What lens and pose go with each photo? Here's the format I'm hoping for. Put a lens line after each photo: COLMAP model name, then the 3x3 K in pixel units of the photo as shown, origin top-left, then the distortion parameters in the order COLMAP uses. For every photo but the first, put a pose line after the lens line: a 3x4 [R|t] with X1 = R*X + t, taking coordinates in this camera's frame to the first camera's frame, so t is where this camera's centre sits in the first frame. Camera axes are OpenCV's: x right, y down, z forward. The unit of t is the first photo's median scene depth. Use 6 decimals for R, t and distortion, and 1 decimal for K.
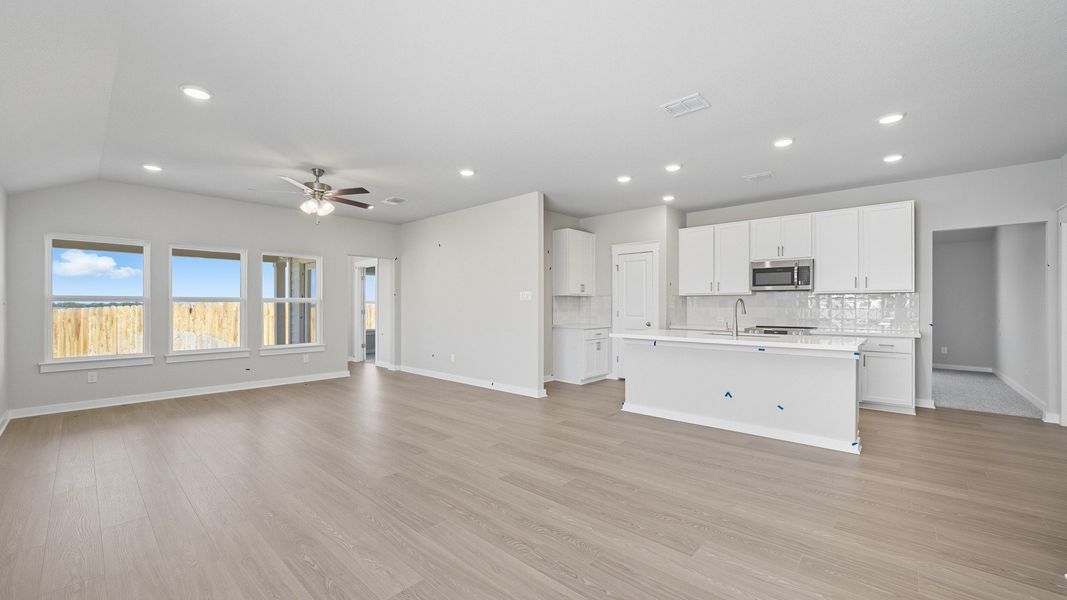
lens RADIAL K [[433.9, 0, 522.0], [0, 433.9, 300.5], [0, 0, 1]] dist [-0.000053, -0.000017]
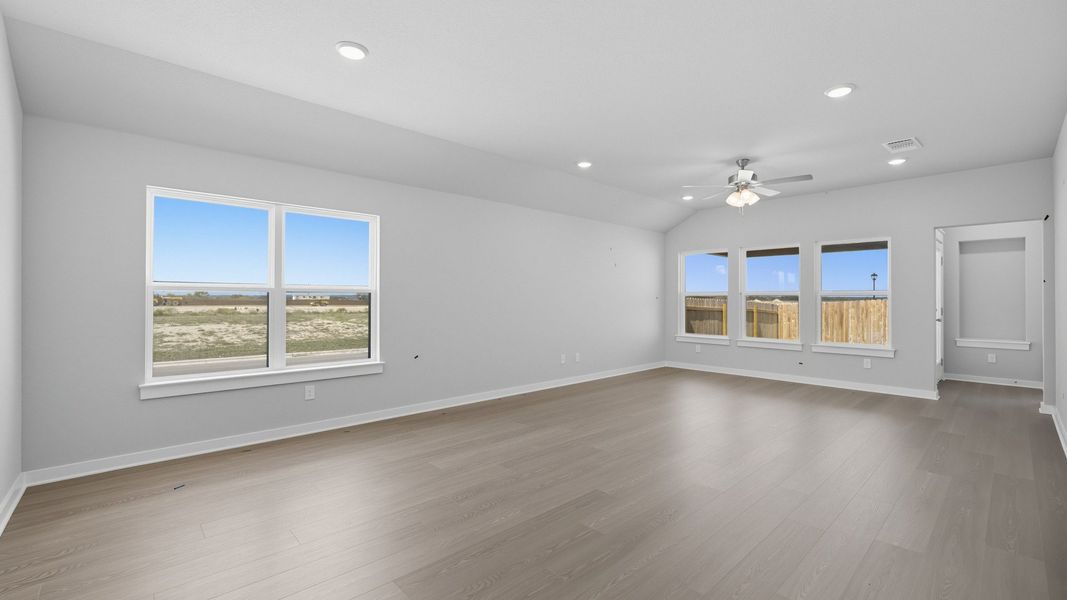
lens RADIAL K [[433.9, 0, 522.0], [0, 433.9, 300.5], [0, 0, 1]] dist [-0.000053, -0.000017]
pose [[-0.085002, 0.004534, -0.996370, 0.220611], [0.009009, 0.999952, 0.003782, 0.002670], [0.996340, -0.008655, -0.085039, 0.237636]]
